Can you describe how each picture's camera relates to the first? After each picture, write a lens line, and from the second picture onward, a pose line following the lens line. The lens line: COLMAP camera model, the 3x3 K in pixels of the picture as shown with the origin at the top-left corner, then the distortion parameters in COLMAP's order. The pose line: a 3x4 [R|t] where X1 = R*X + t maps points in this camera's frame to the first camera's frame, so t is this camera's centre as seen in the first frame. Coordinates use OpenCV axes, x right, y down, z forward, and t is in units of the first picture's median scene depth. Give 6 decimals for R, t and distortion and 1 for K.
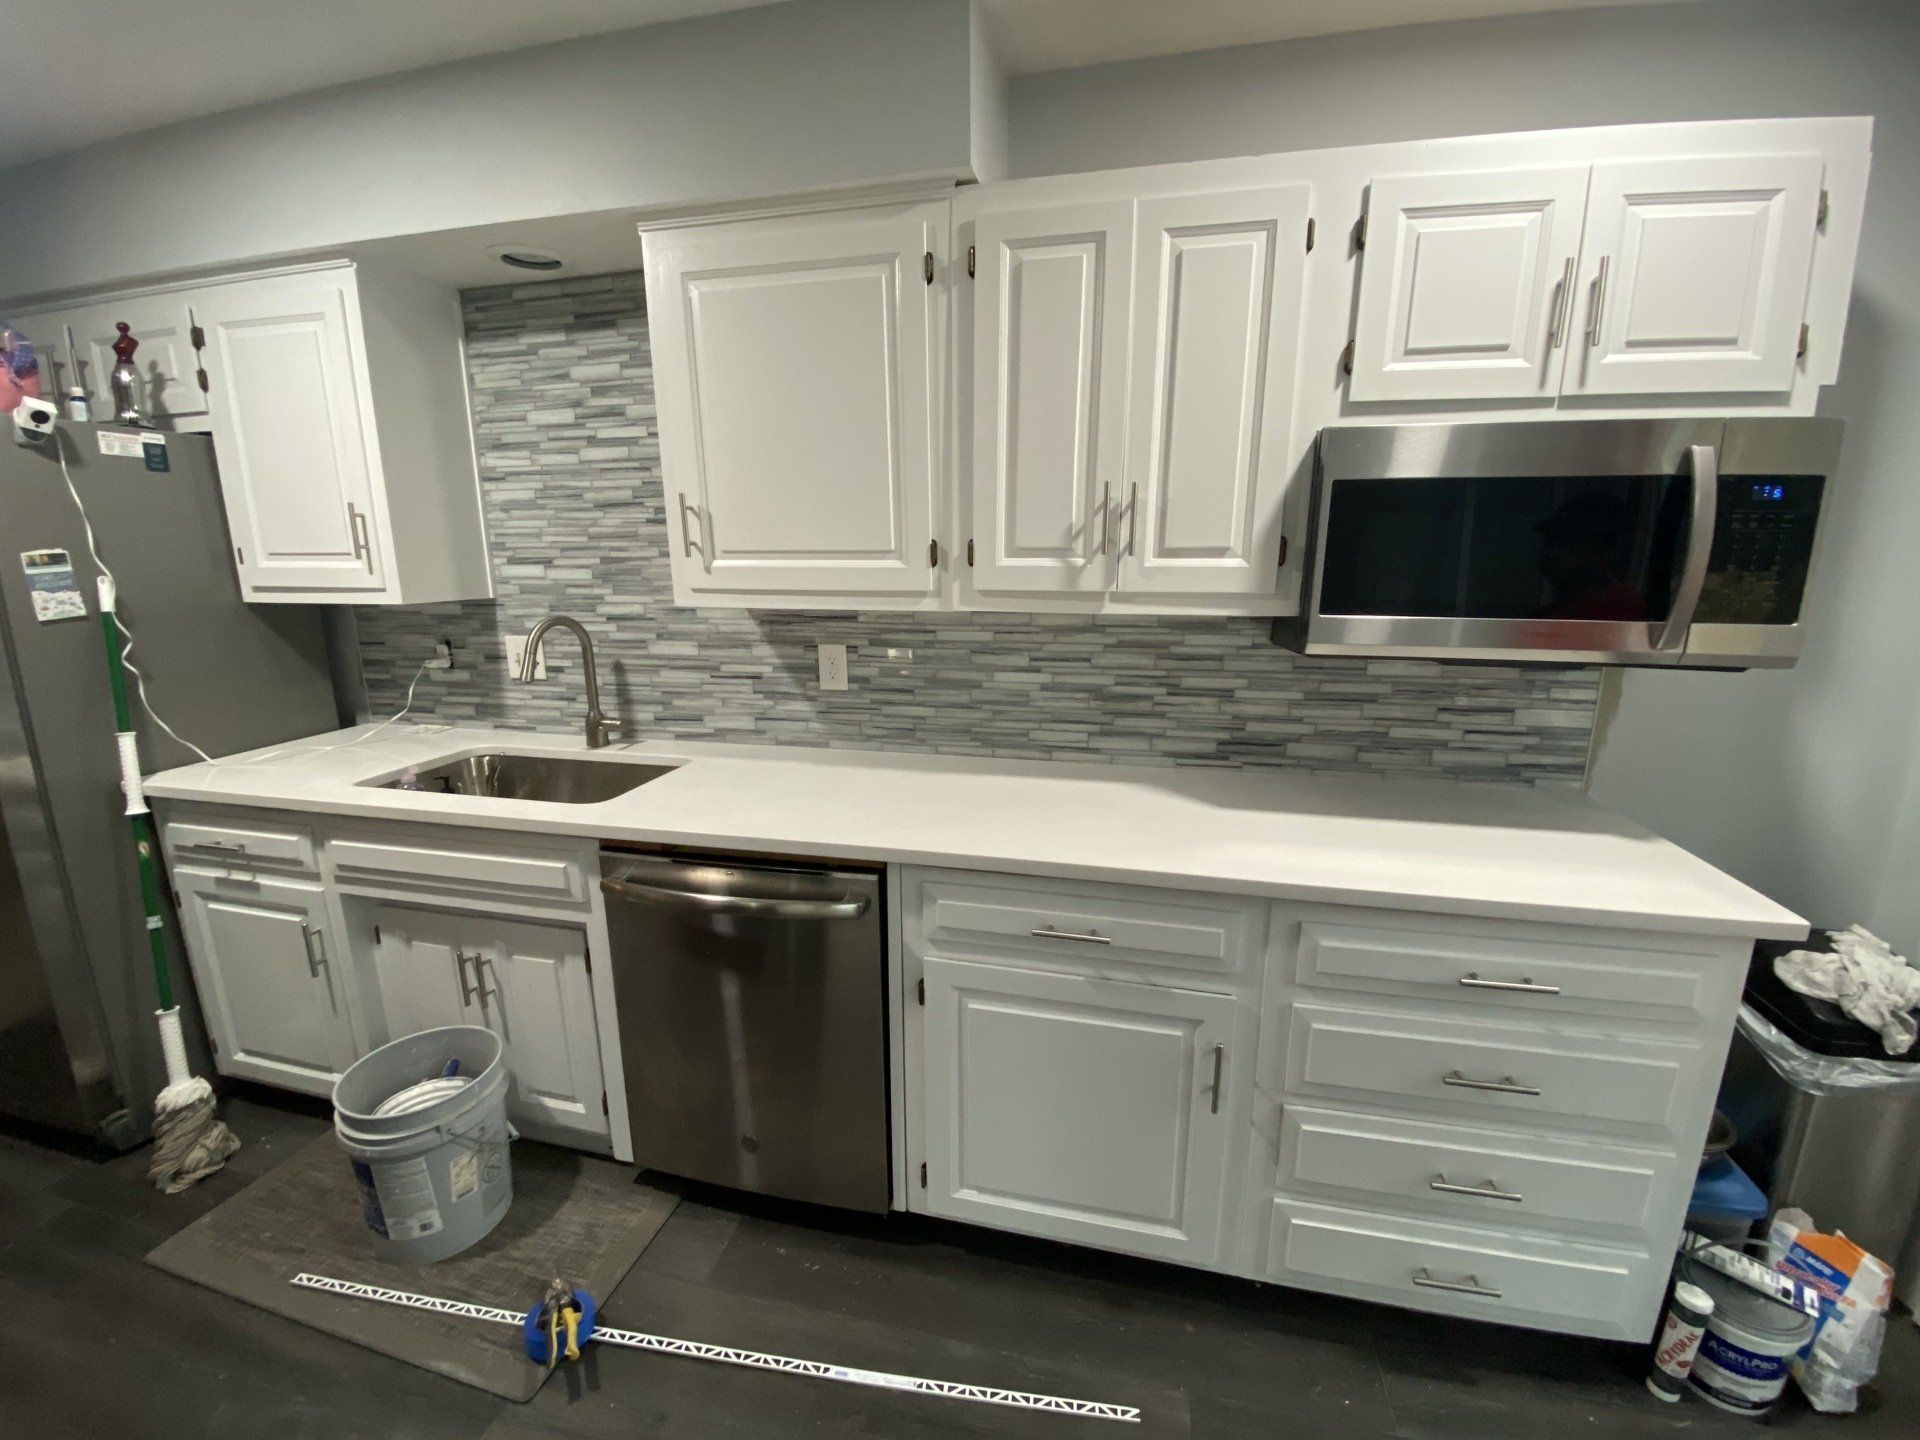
lens RADIAL K [[805.5, 0, 960.0], [0, 805.5, 720.0], [0, 0, 1]] dist [-0.000814, -0.013487]
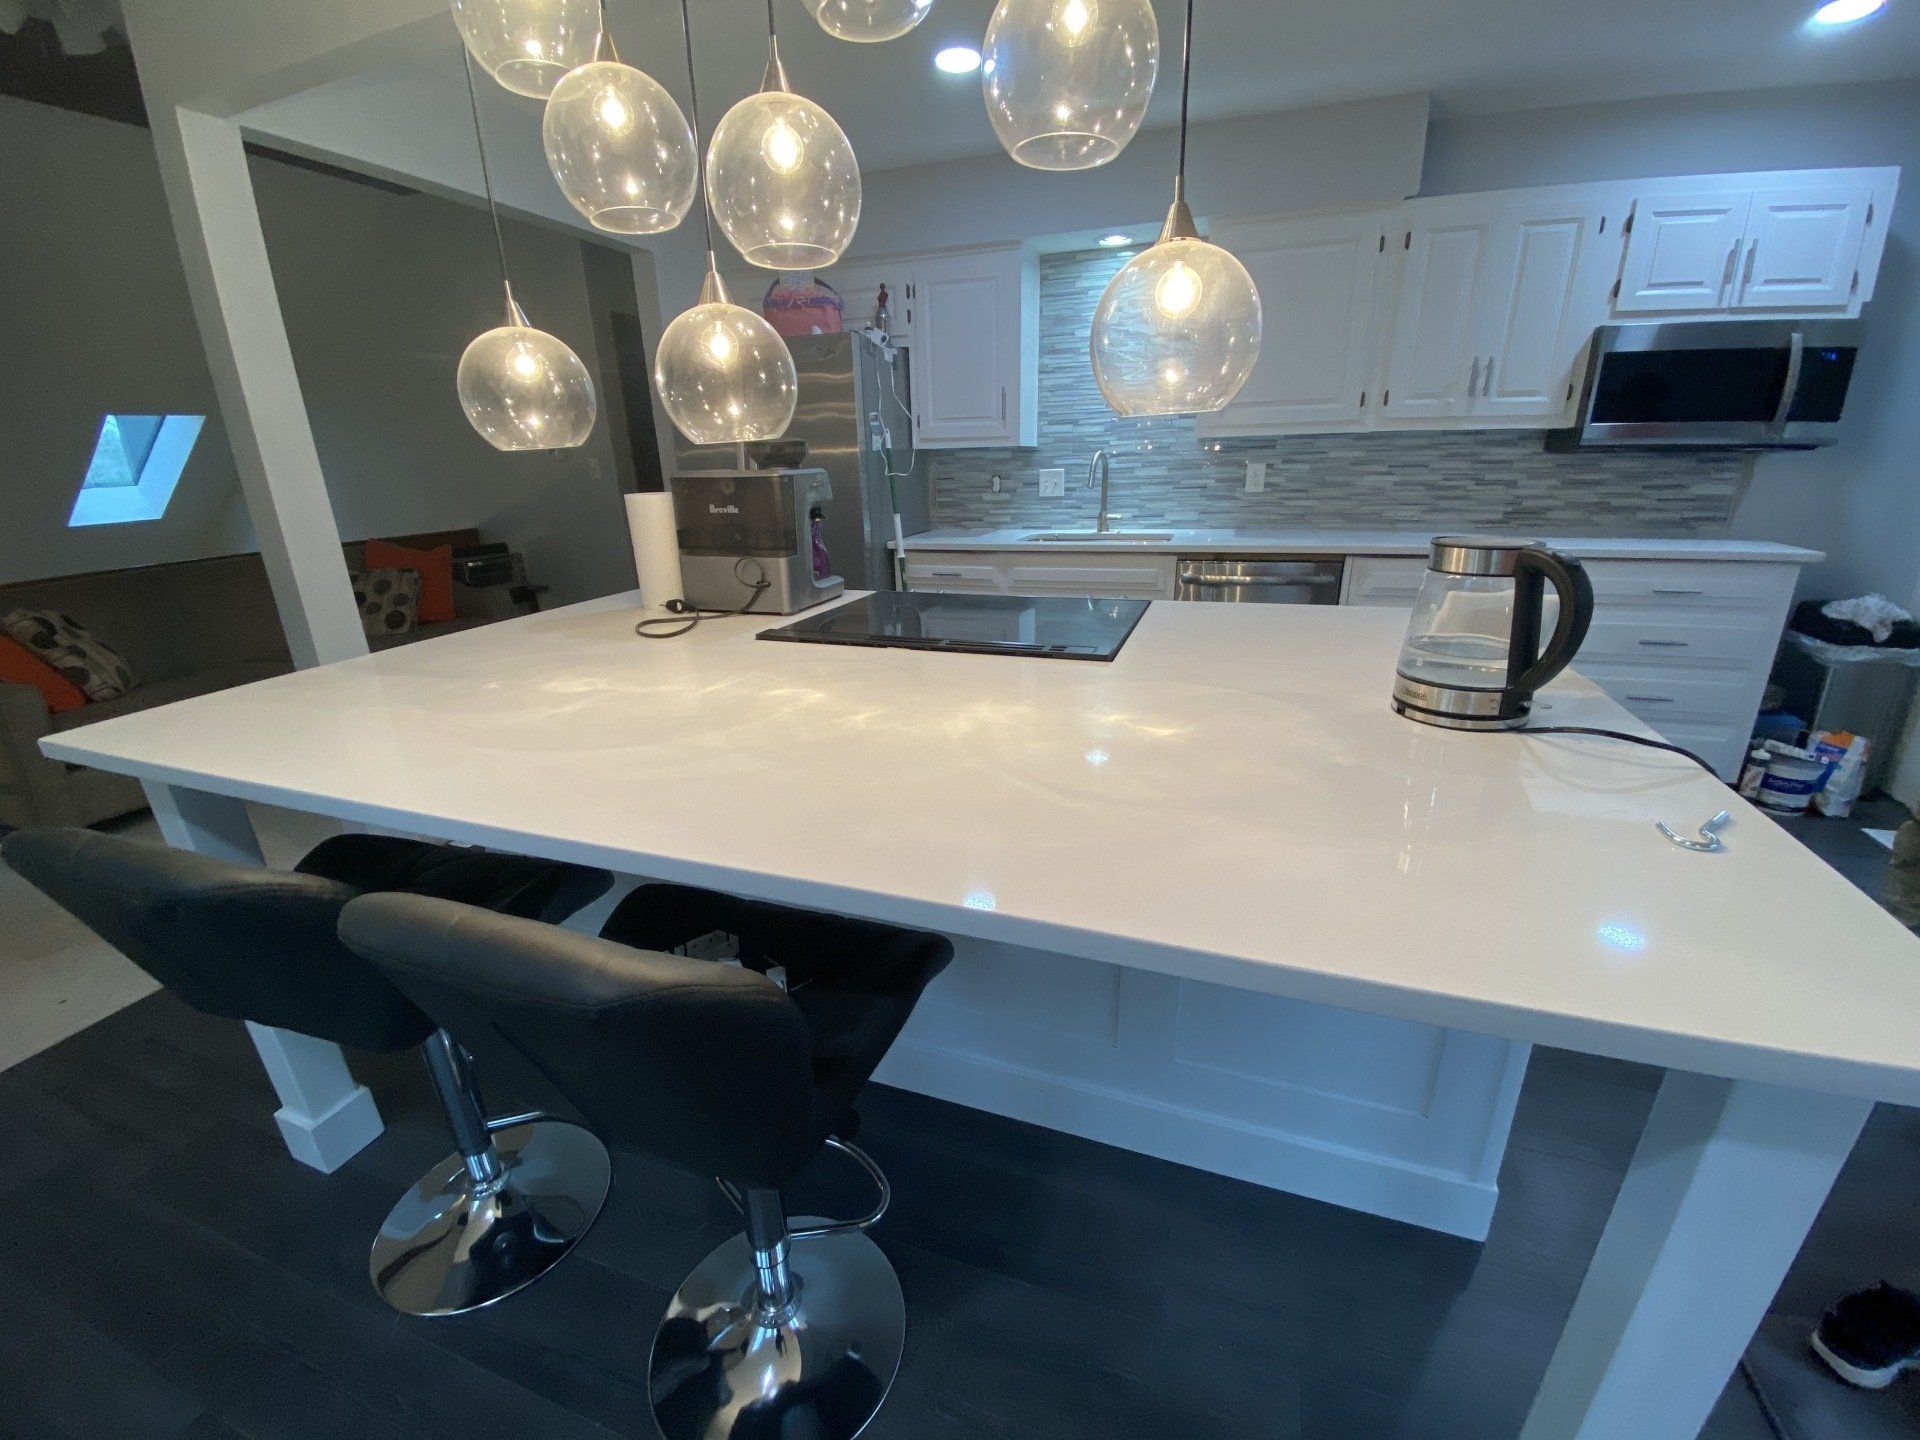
lens RADIAL K [[783.5, 0, 960.0], [0, 783.5, 720.0], [0, 0, 1]] dist [-0.021803, -0.006592]
pose [[0.991004, 0.013372, -0.133166, -0.827974], [0.003501, 0.992066, 0.125669, 0.348298], [0.133790, -0.125004, 0.983094, -1.146623]]
